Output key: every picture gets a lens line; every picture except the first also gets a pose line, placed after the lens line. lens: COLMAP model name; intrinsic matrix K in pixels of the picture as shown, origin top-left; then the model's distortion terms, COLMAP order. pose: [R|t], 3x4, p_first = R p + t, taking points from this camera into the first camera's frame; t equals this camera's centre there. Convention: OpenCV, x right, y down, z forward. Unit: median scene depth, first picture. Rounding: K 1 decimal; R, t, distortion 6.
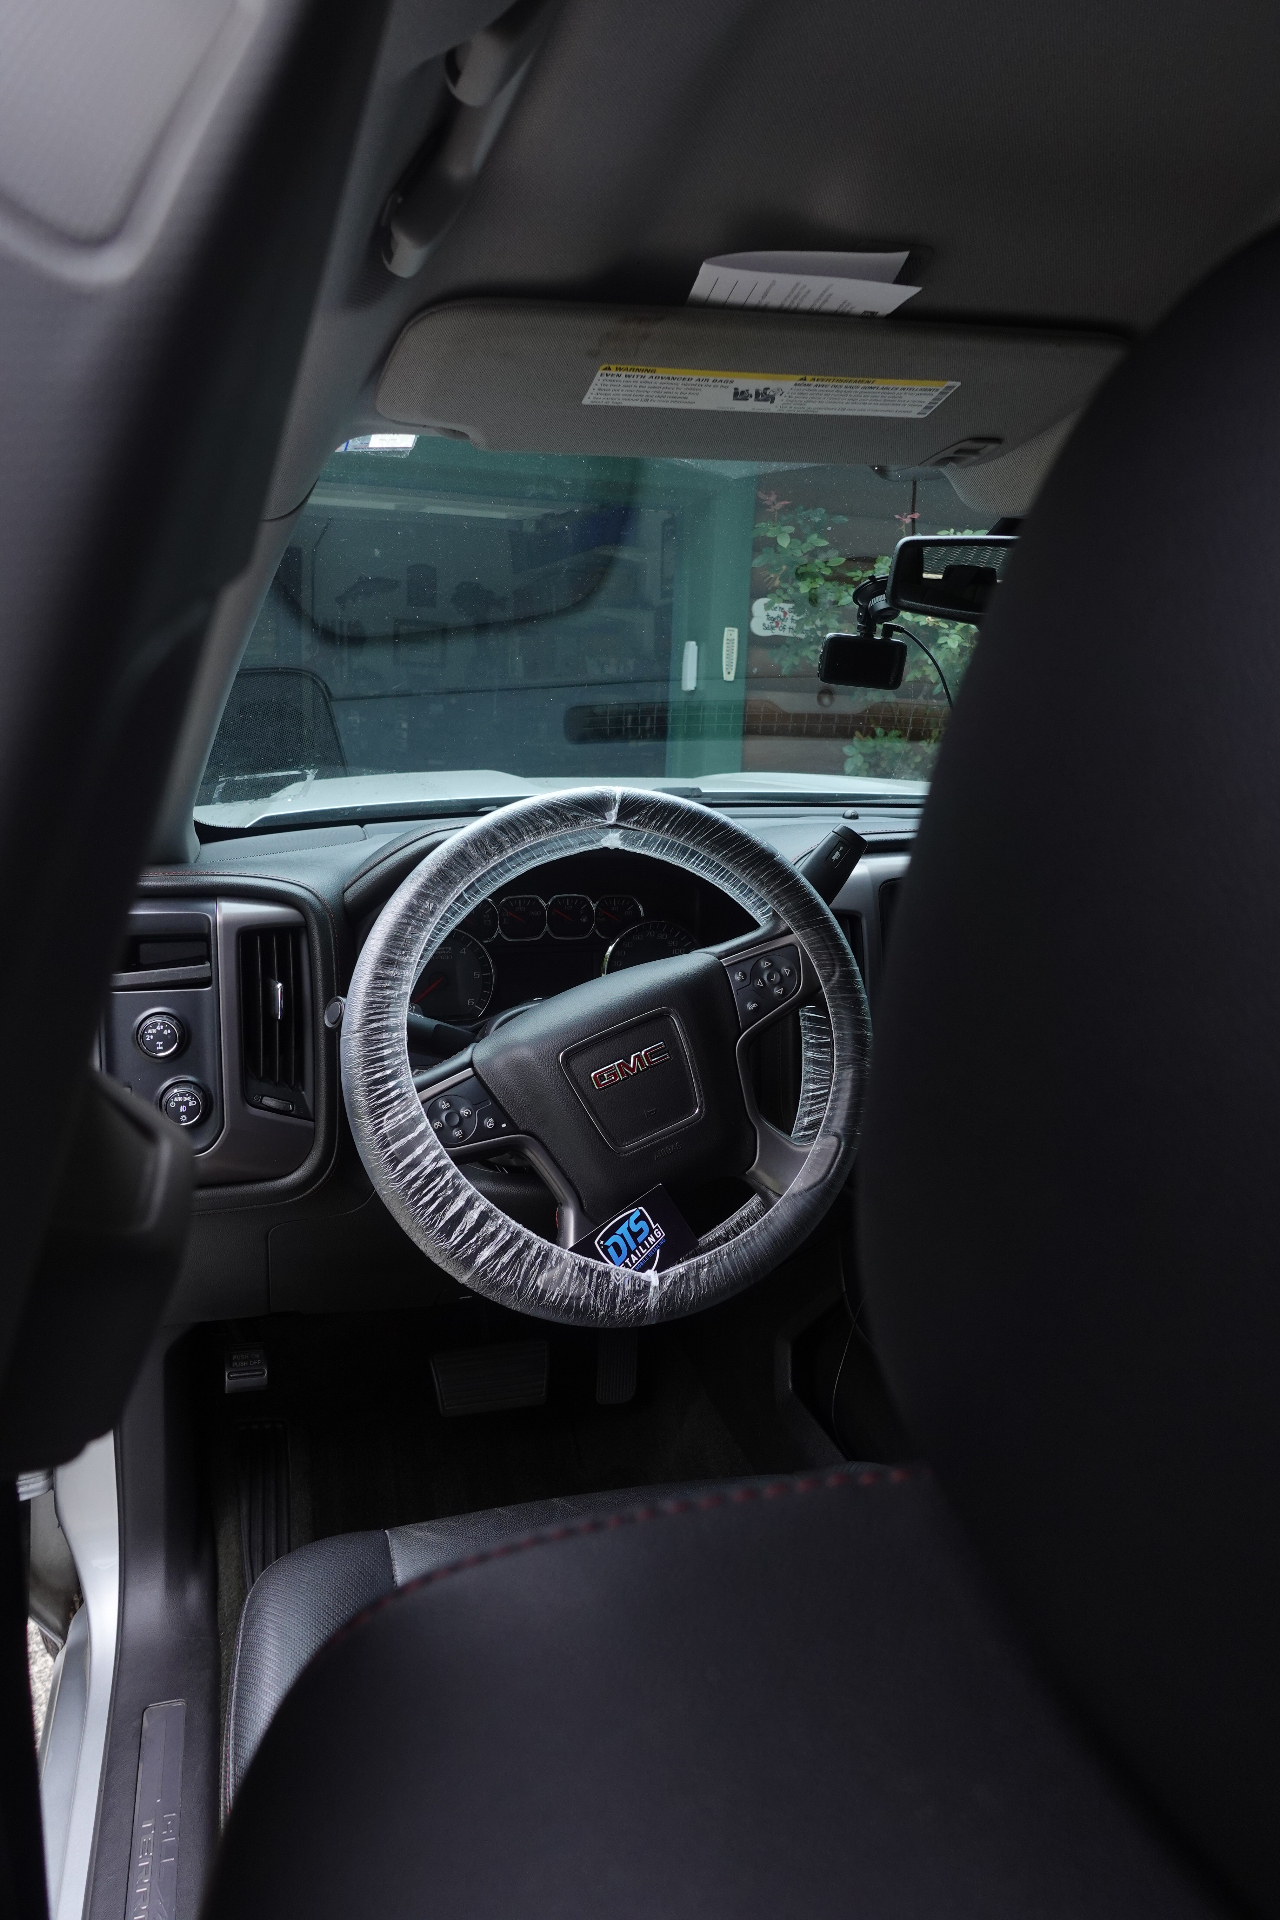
lens RADIAL K [[1308.0, 0, 644.0], [0, 1308.0, 955.3], [0, 0, 1]] dist [0.006408, -0.008992]
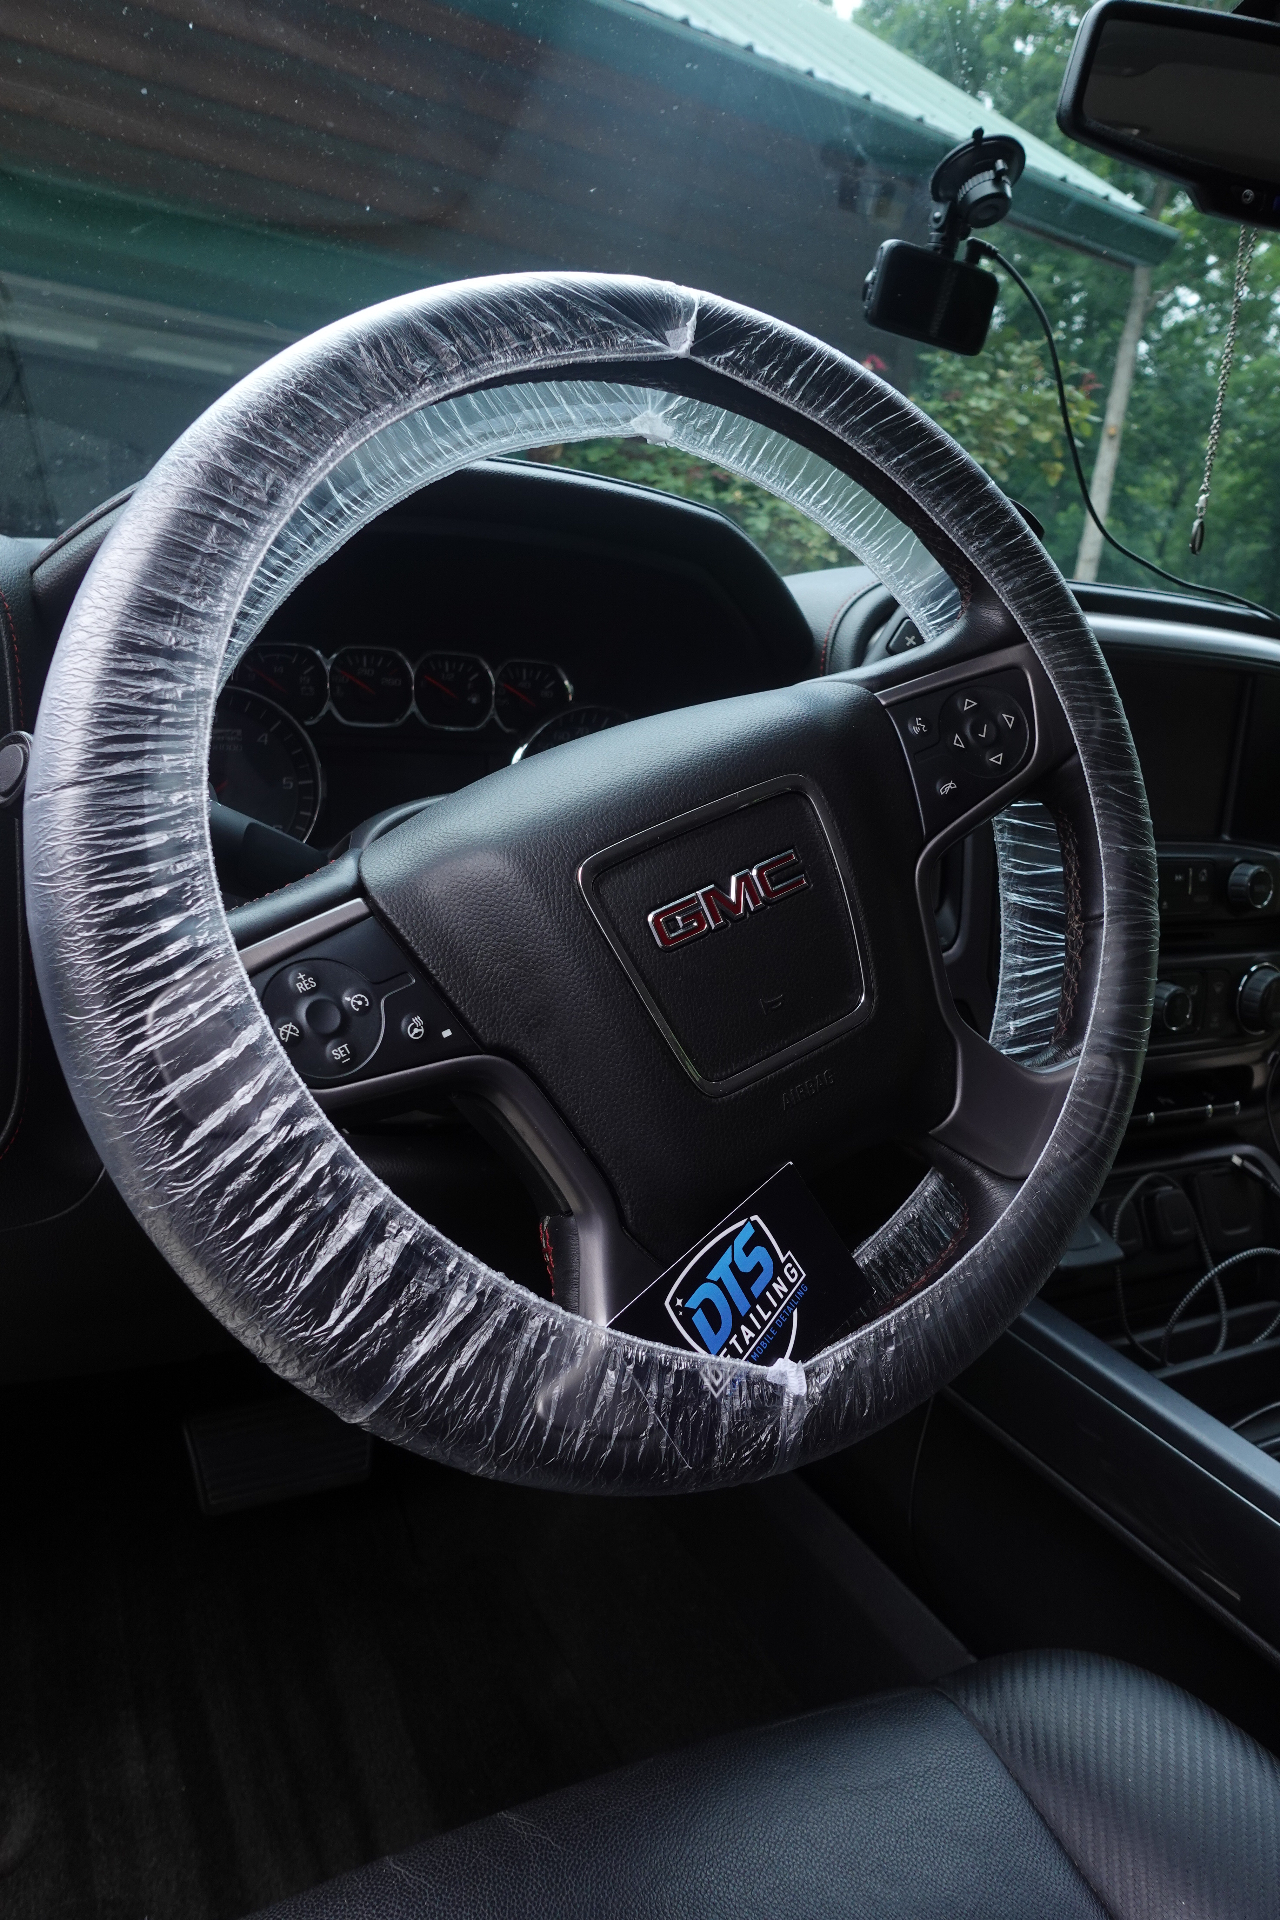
lens RADIAL K [[1308.0, 0, 644.0], [0, 1308.0, 955.3], [0, 0, 1]] dist [0.006408, -0.008992]
pose [[0.977816, 0.009061, 0.209269, -0.134875], [-0.019574, 0.998645, 0.048220, 0.085040], [-0.208548, -0.051247, 0.976669, 0.588715]]
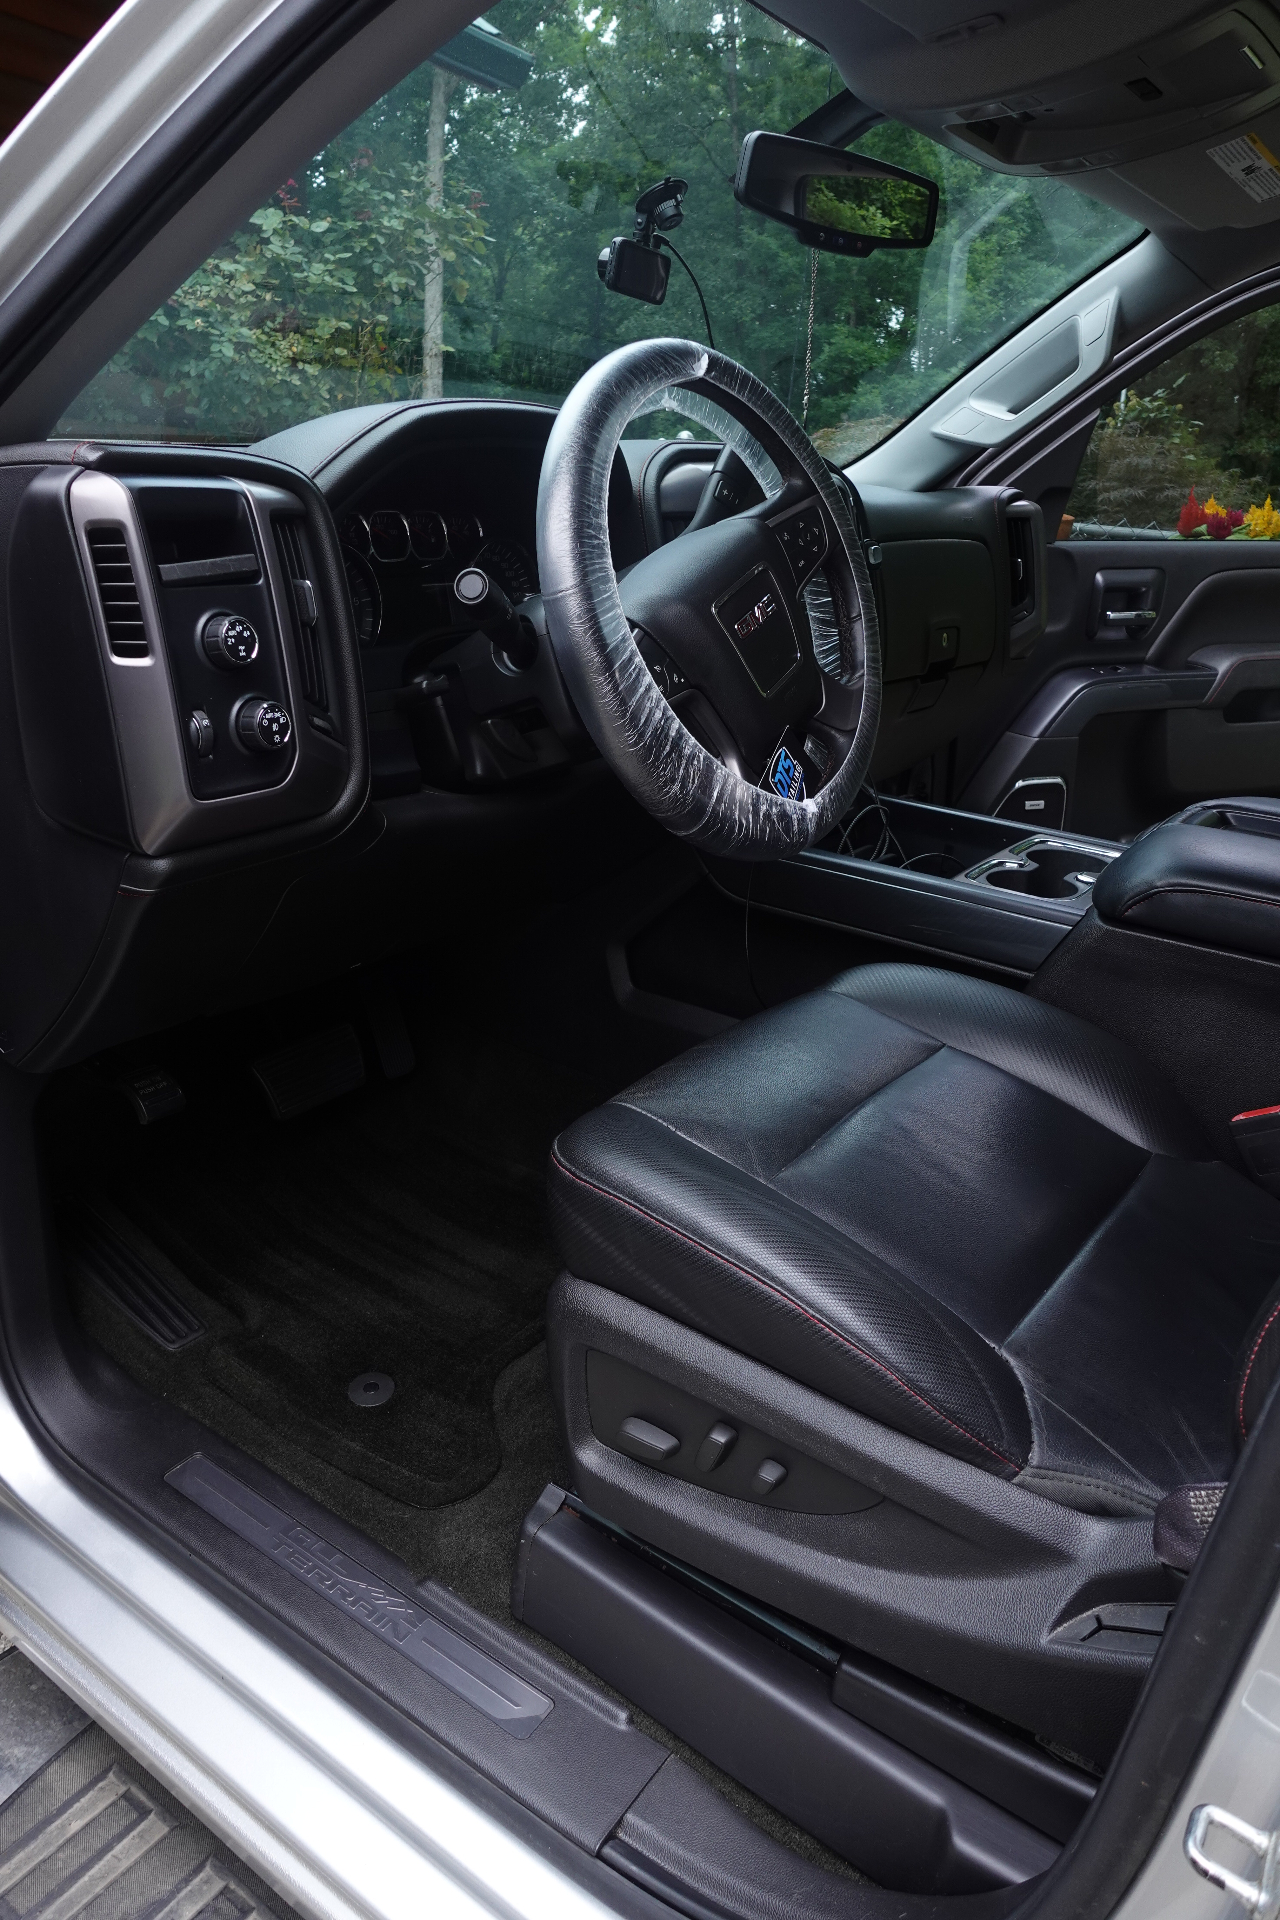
lens RADIAL K [[1308.0, 0, 644.0], [0, 1308.0, 955.3], [0, 0, 1]] dist [0.006408, -0.008992]
pose [[0.784581, -0.209569, 0.583535, -0.776527], [0.108856, 0.973086, 0.203110, 0.129675], [-0.610395, -0.095835, 0.786278, 0.202872]]
